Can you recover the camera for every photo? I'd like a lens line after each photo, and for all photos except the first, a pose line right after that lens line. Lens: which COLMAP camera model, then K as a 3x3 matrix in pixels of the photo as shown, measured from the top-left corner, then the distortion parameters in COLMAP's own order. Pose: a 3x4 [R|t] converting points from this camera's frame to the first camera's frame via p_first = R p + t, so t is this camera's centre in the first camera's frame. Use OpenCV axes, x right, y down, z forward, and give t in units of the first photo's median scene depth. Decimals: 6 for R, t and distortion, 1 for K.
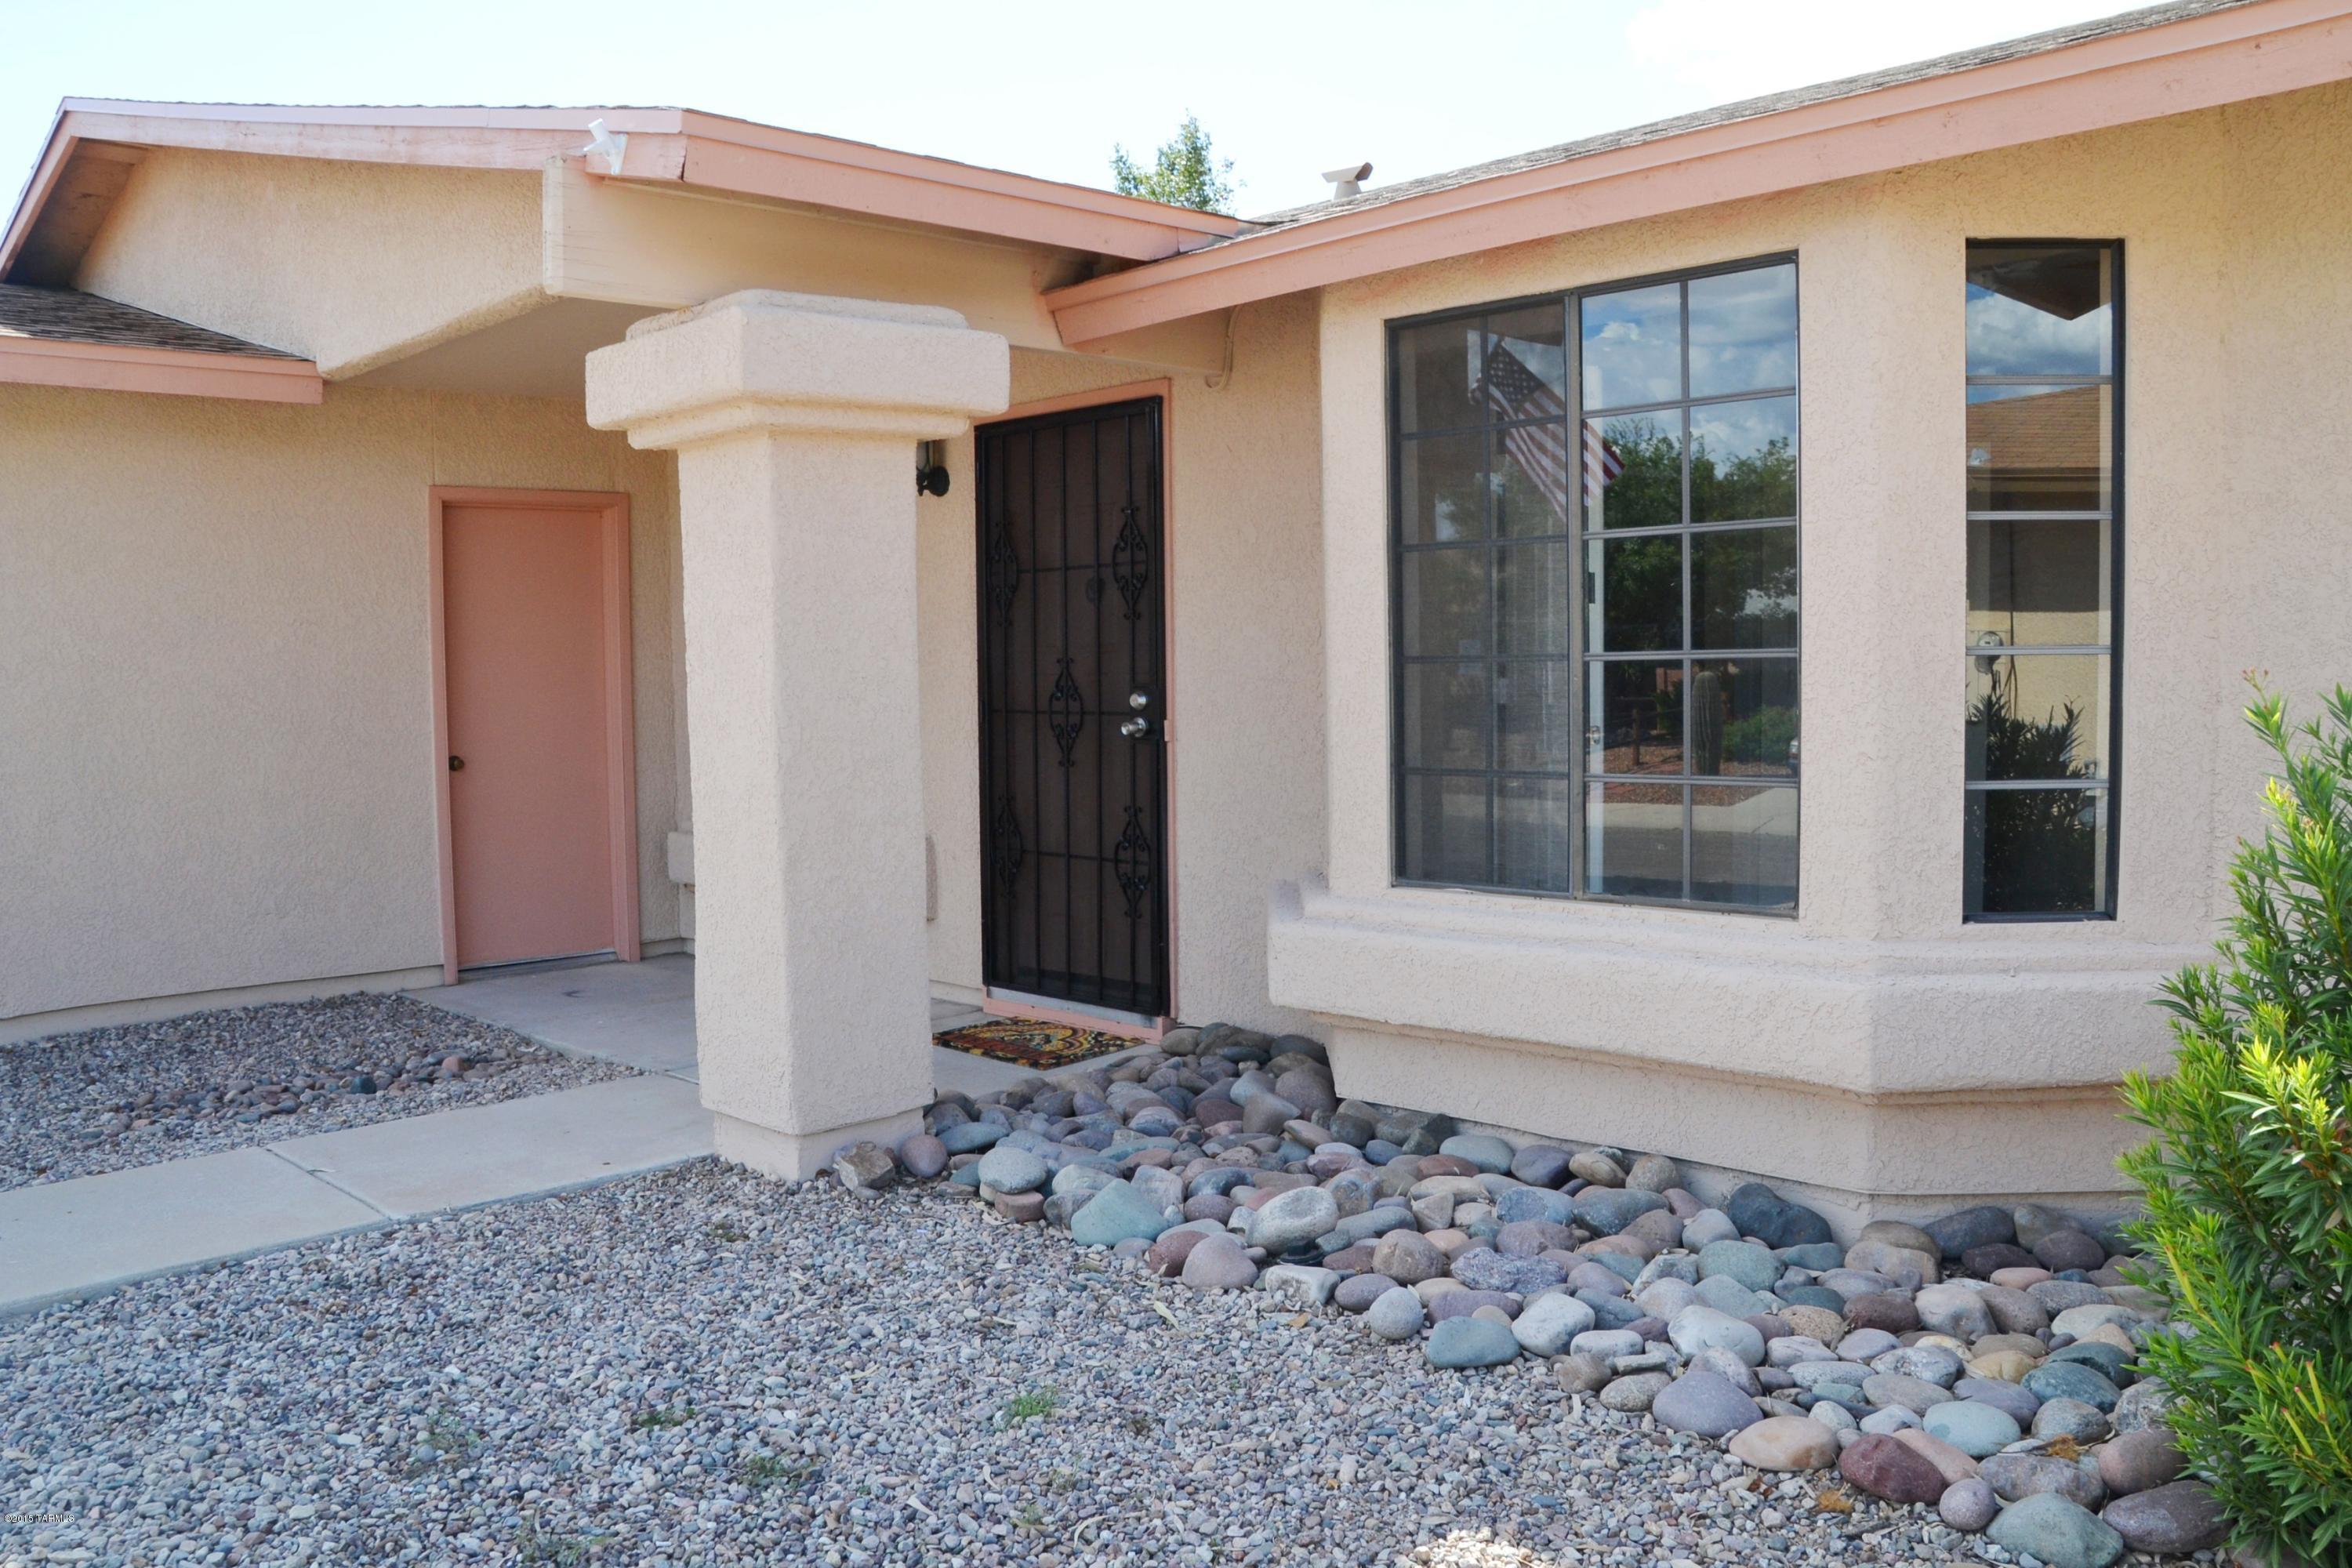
lens RADIAL K [[1973.8, 0, 1176.0], [0, 1973.8, 784.0], [0, 0, 1]] dist [-0.104980, 0.001353]
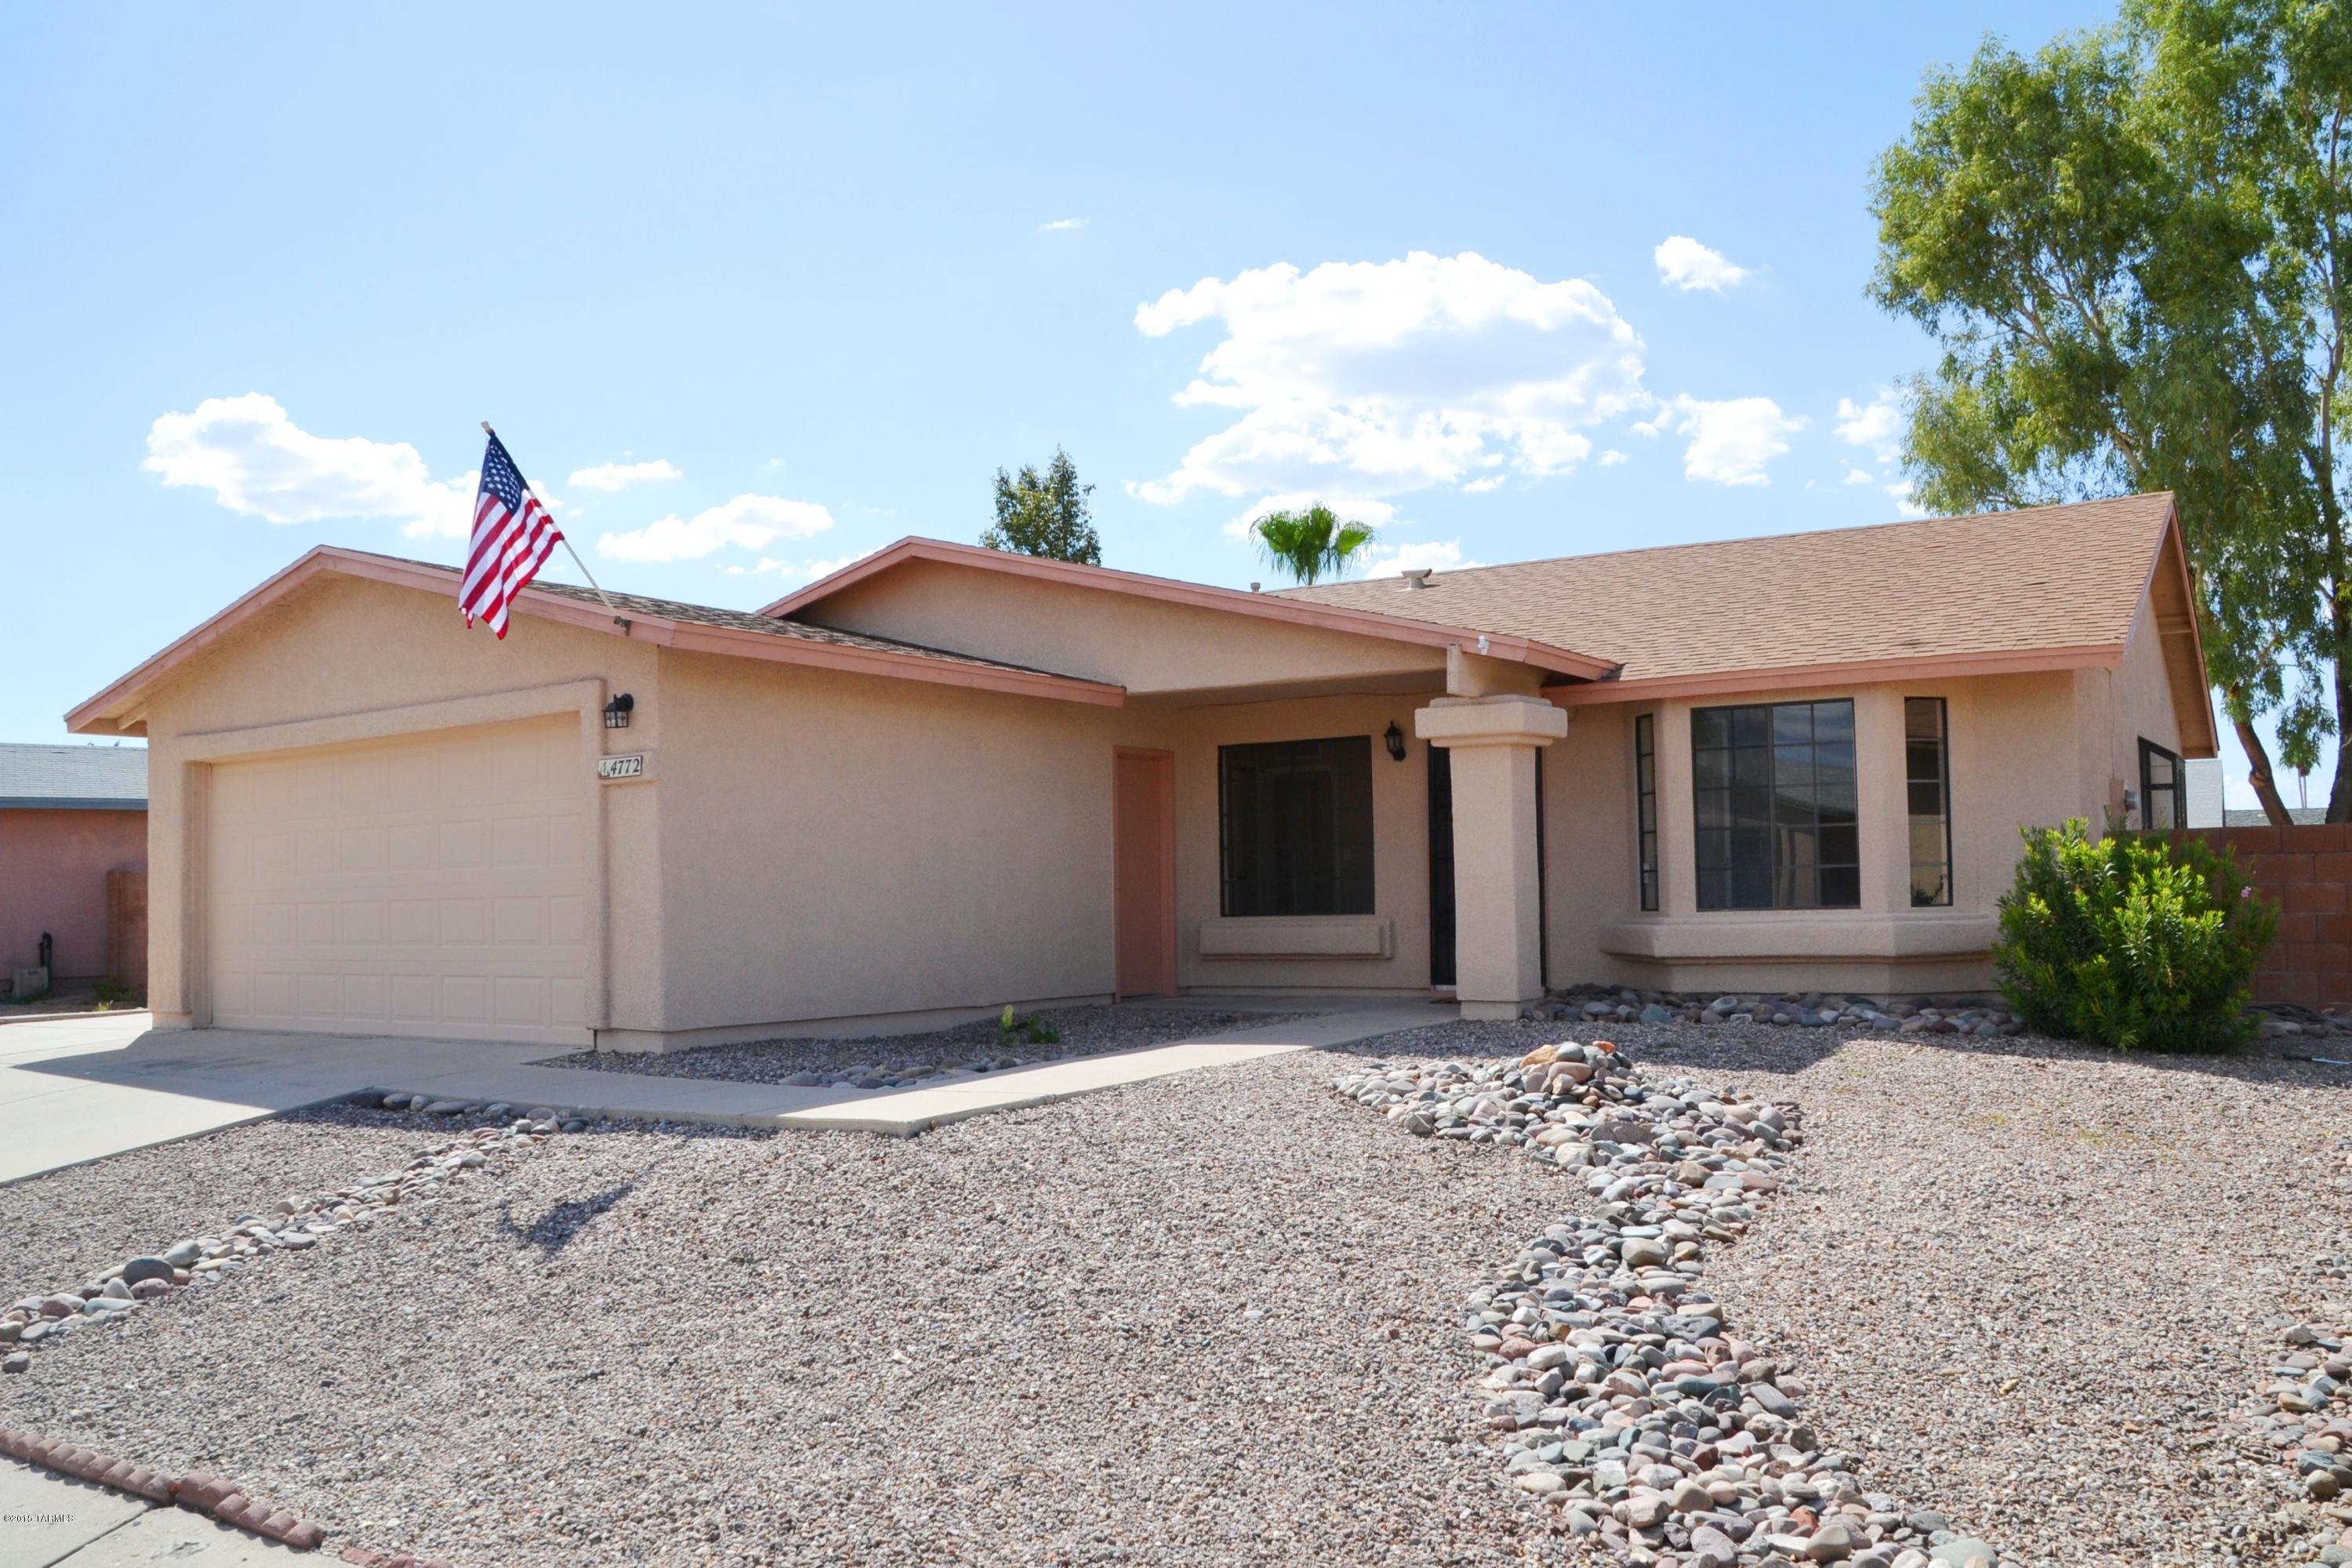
lens RADIAL K [[1901.0, 0, 1161.0], [0, 1901.0, 813.2], [0, 0, 1]] dist [-0.167996, 0.129936]
pose [[0.977984, 0.013617, 0.208236, -1.264208], [0.007253, 0.995048, -0.099133, 0.183806], [-0.208555, 0.098461, 0.973042, -1.523899]]
